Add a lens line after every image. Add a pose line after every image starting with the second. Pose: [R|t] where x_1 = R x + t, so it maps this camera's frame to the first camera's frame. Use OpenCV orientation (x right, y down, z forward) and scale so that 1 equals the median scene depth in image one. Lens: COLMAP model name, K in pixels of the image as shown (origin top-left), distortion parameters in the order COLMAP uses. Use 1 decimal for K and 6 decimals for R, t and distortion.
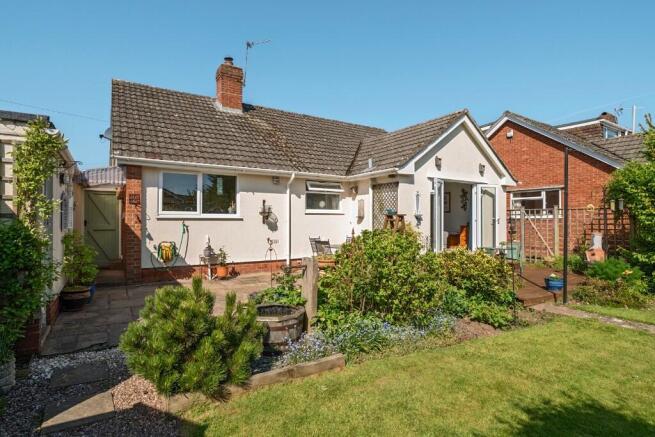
lens RADIAL K [[342.1, 0, 319.2], [0, 342.1, 216.6], [0, 0, 1]] dist [-0.010018, -0.001160]
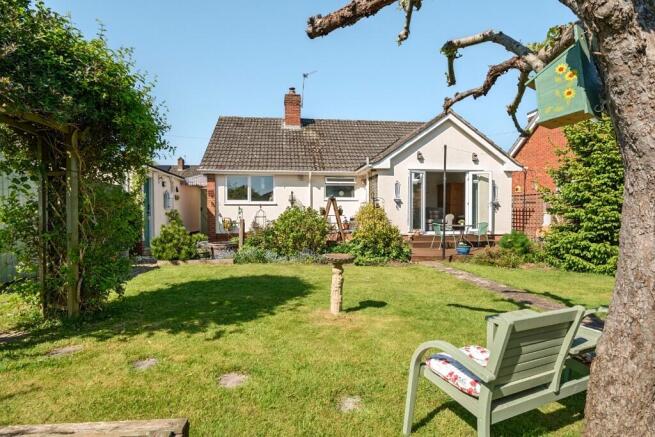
lens RADIAL K [[356.1, 0, 325.2], [0, 356.1, 217.8], [0, 0, 1]] dist [-0.007462, -0.000456]
pose [[0.906095, -0.000356, -0.423074, 0.531383], [0.009884, 0.999745, 0.020327, 0.029941], [0.422959, -0.022600, 0.905867, -0.282290]]
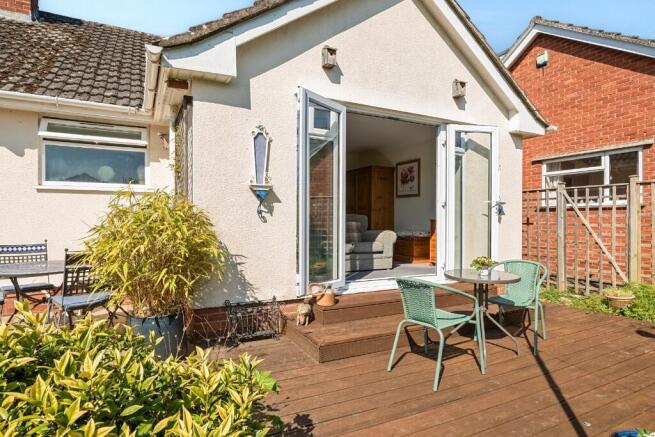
lens RADIAL K [[342.1, 0, 324.5], [0, 342.1, 224.5], [0, 0, 1]] dist [-0.010018, -0.001160]
pose [[0.994693, 0.000904, -0.102883, 0.350471], [0.001320, 0.999767, 0.021541, 0.025991], [0.102878, -0.021562, 0.994460, 0.538452]]
